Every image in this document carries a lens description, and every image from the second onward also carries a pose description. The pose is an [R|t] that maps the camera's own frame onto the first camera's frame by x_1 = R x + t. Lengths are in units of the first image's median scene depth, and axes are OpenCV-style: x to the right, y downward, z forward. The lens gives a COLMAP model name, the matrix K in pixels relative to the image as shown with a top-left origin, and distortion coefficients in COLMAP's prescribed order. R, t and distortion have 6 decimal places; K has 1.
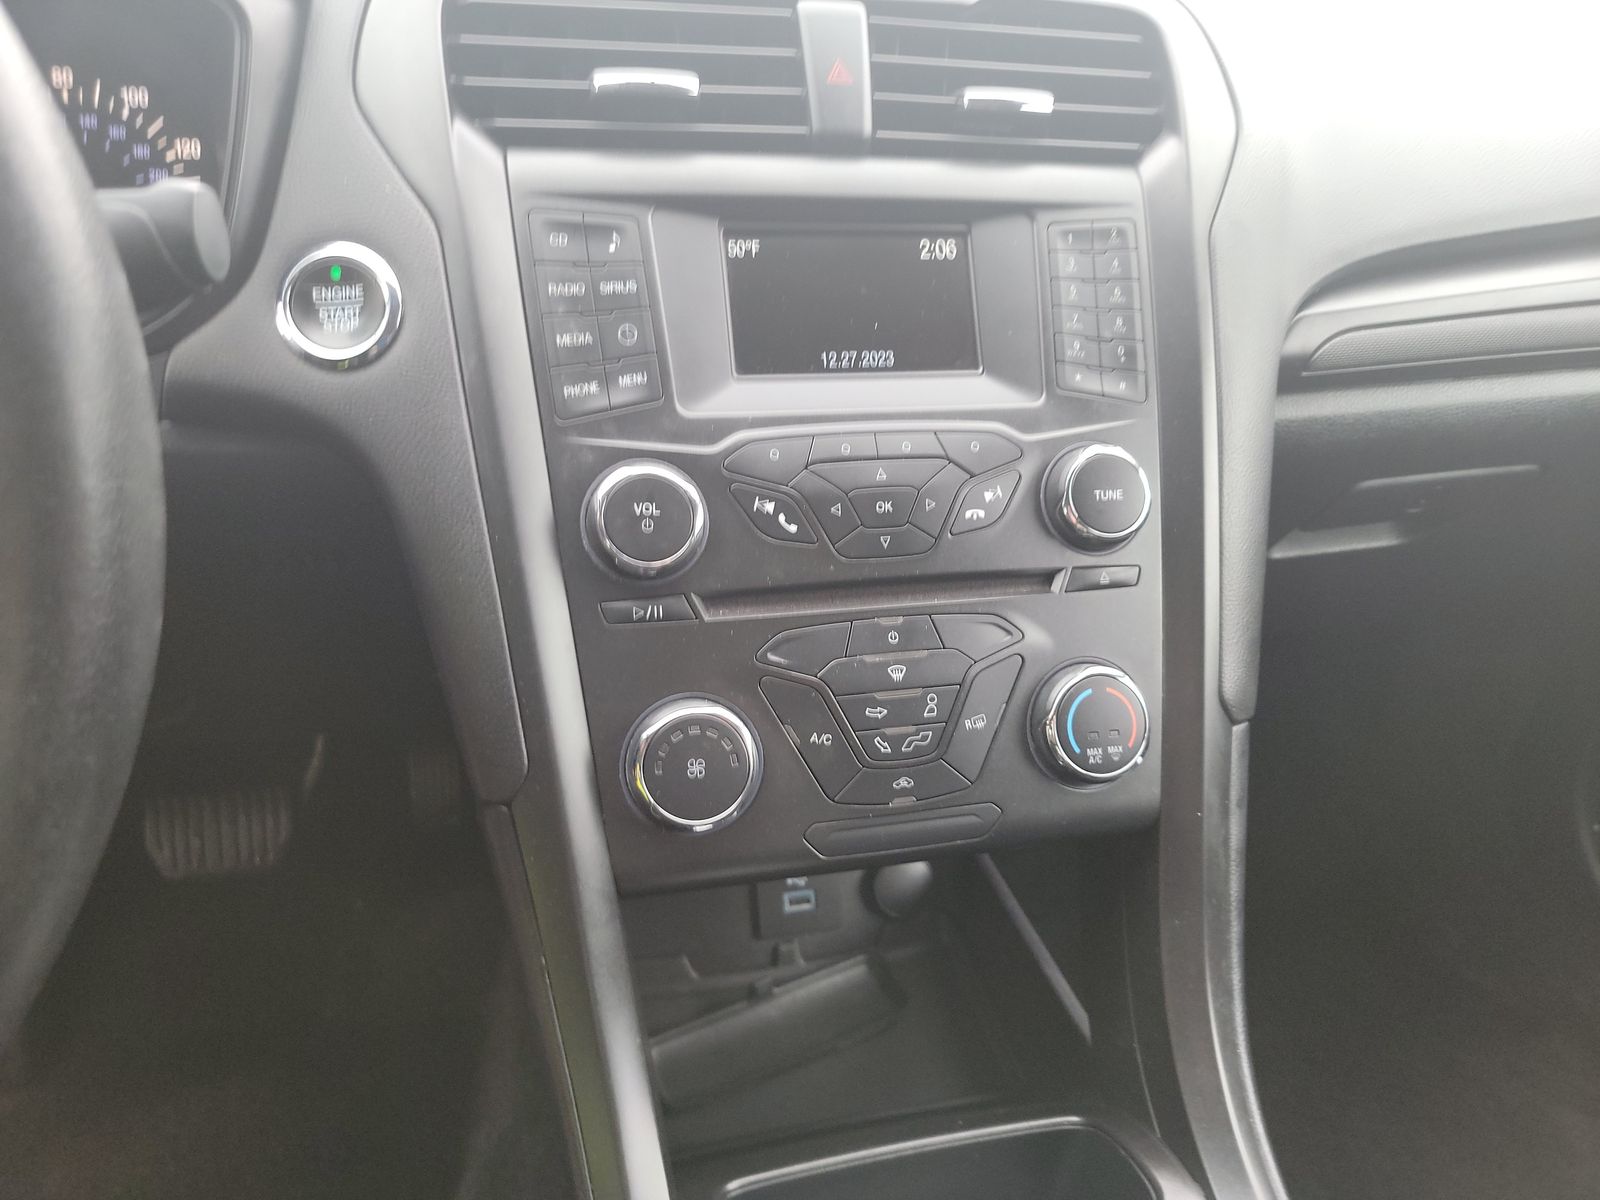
lens RADIAL K [[1140.7, 0, 800.0], [0, 1140.7, 600.0], [0, 0, 1]] dist [-0.000858, -0.005552]
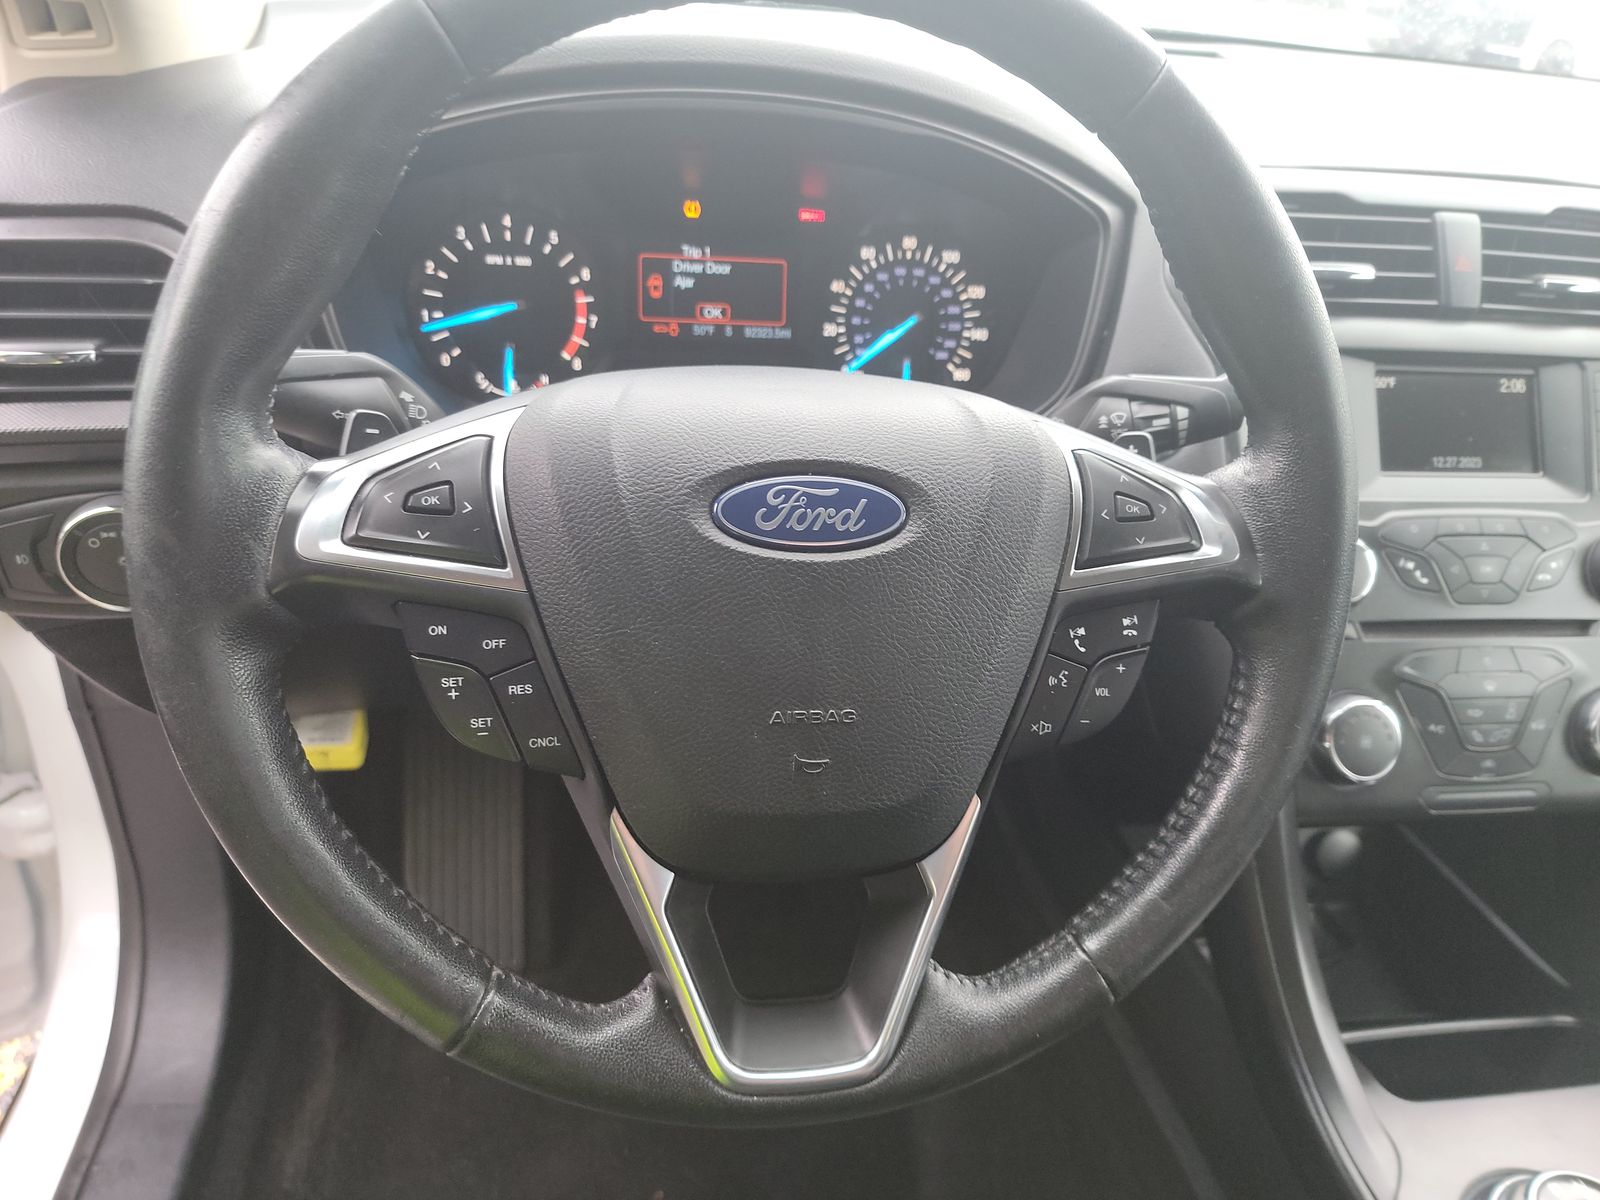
lens RADIAL K [[1095.0, 0, 800.0], [0, 1095.0, 600.0], [0, 0, 1]] dist [-0.000218, -0.005391]
pose [[0.995452, 0.060481, -0.073601, -0.654795], [-0.061209, 0.998095, -0.007676, 0.019114], [0.072997, 0.012146, 0.997258, -0.411962]]
